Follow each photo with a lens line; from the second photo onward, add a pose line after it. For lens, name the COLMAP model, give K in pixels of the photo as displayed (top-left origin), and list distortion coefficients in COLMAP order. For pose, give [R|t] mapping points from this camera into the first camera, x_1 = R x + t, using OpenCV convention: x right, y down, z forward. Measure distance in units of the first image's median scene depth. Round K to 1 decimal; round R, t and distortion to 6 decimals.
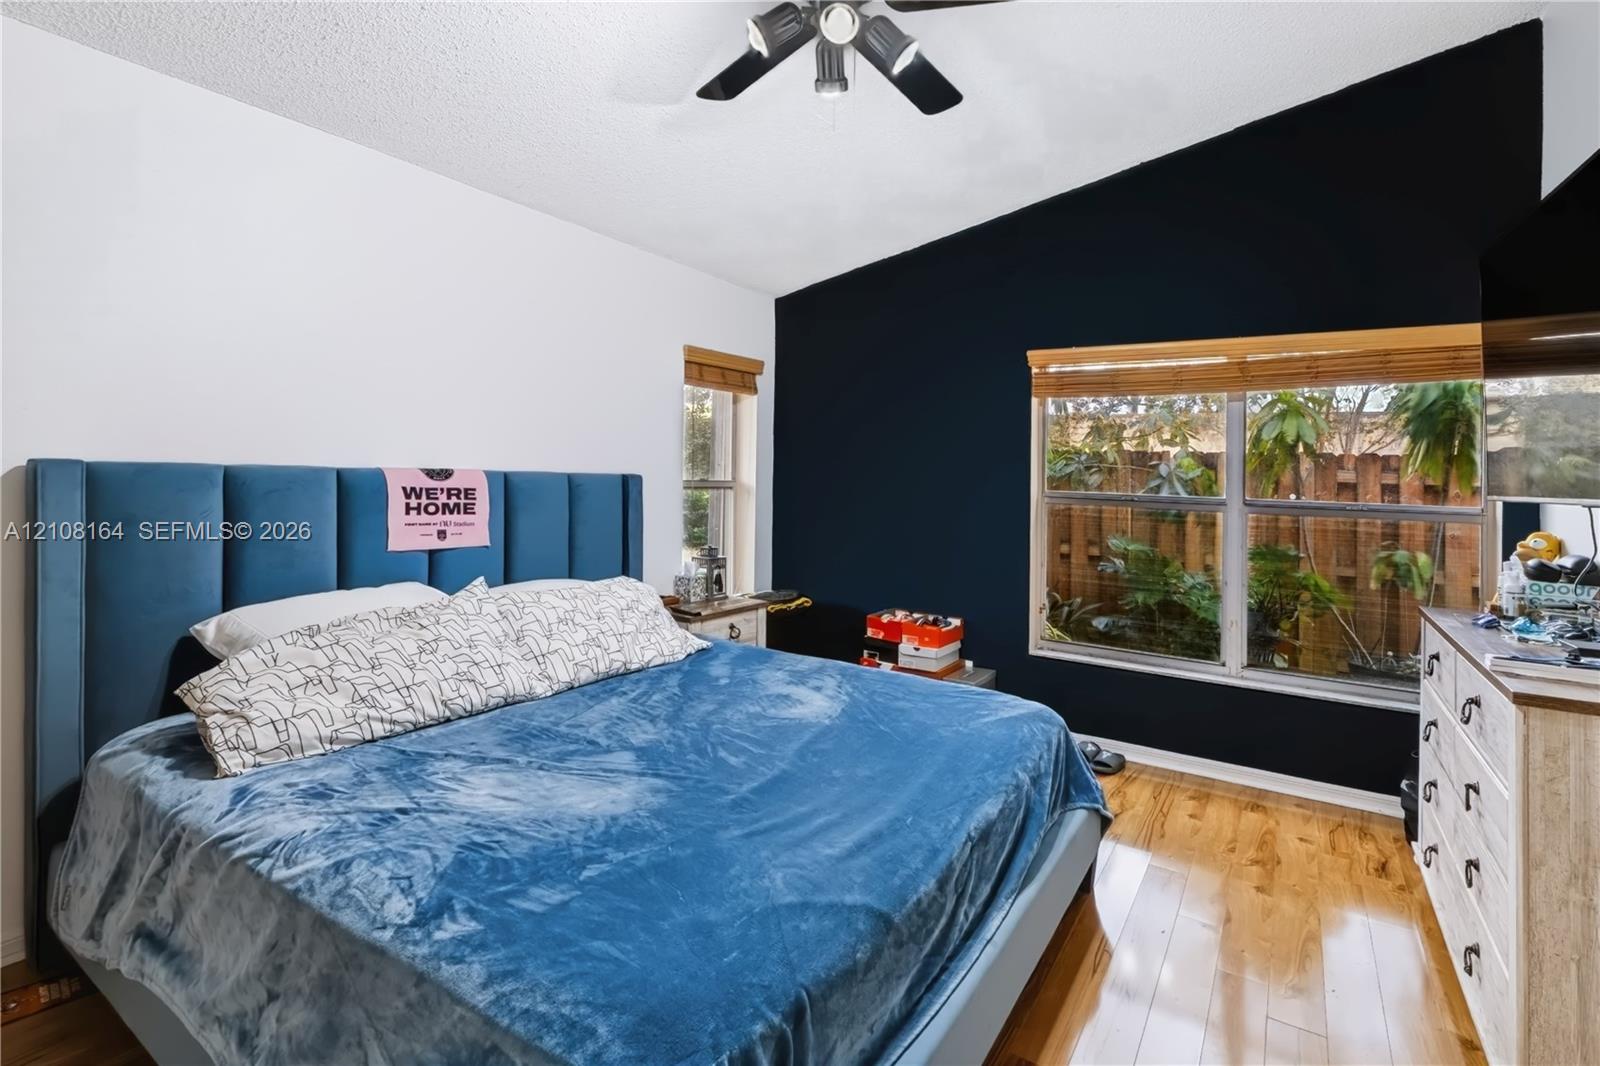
lens RADIAL K [[745.6, 0, 802.5], [0, 745.6, 472.8], [0, 0, 1]] dist [-0.002369, -0.000339]
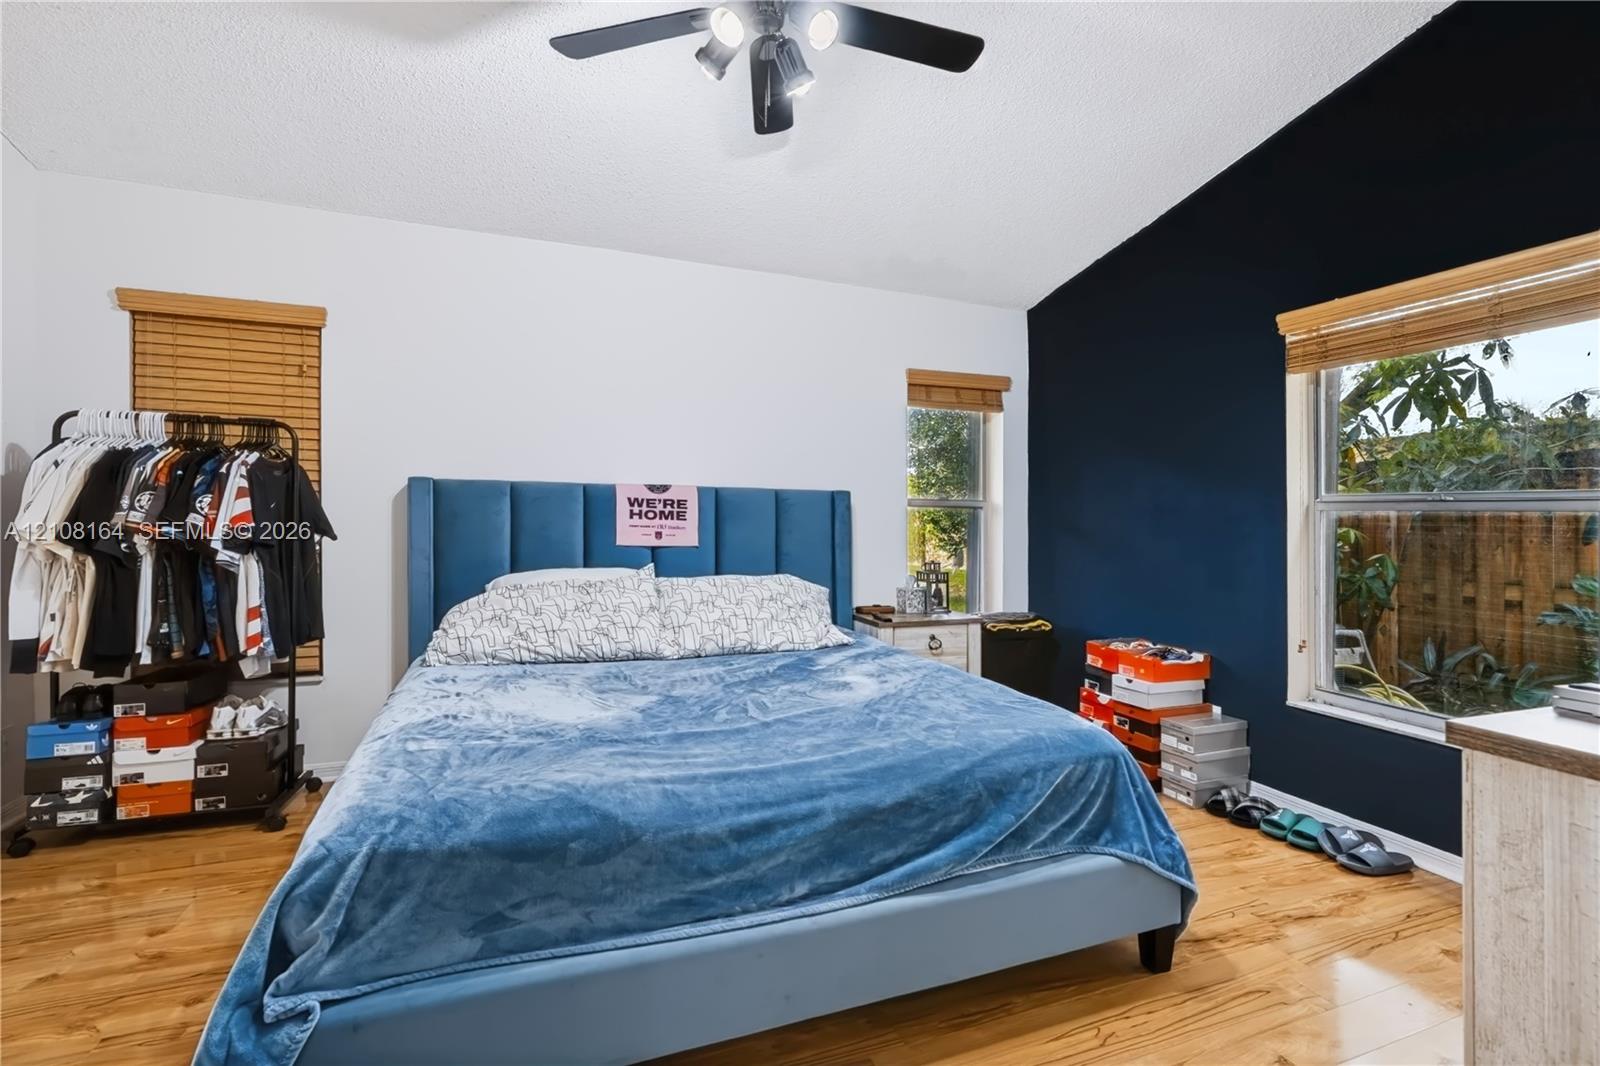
lens RADIAL K [[715.1, 0, 804.2], [0, 715.1, 522.3], [0, 0, 1]] dist [-0.004492, 0.000679]
pose [[0.813479, -0.011904, -0.581472, 0.439150], [0.009996, 0.999929, -0.006486, 0.071068], [0.581508, -0.000536, 0.813540, 0.137949]]
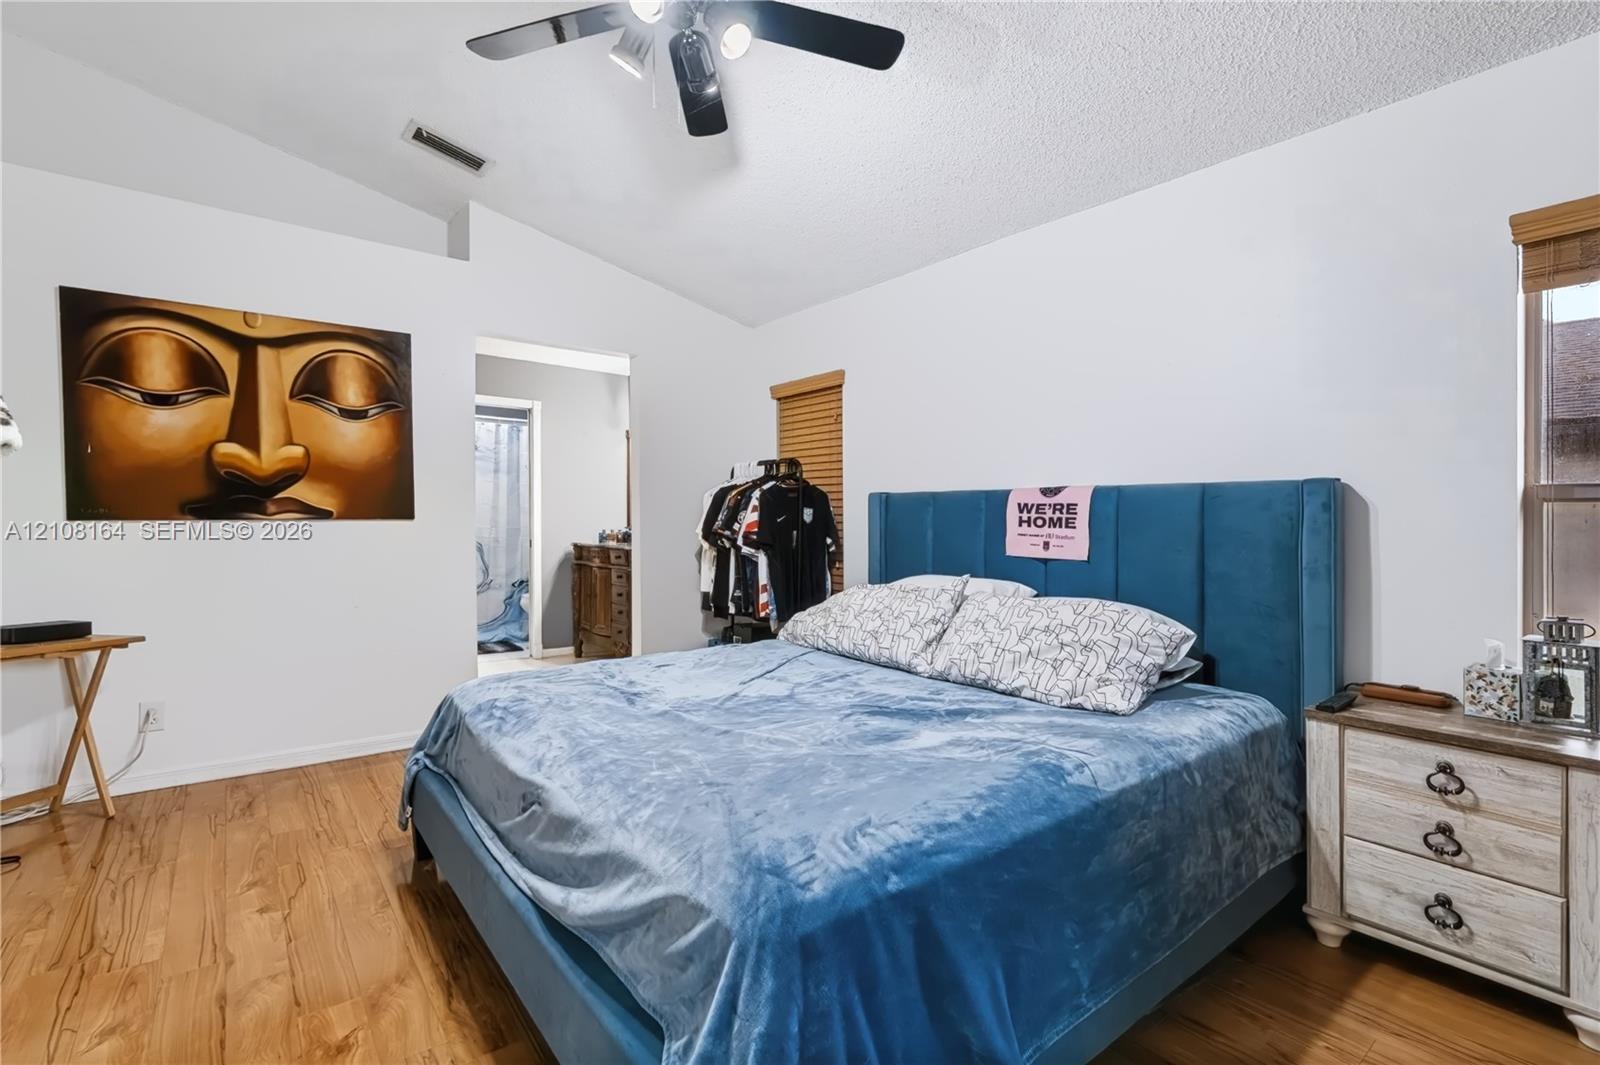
lens RADIAL K [[719.6, 0, 815.7], [0, 719.6, 537.2], [0, 0, 1]] dist [0.000253, 0.000571]
pose [[-0.279865, -0.003995, -0.960031, 0.644112], [-0.010473, 0.999945, -0.001107, 0.075069], [0.959982, 0.009745, -0.279891, 0.964344]]
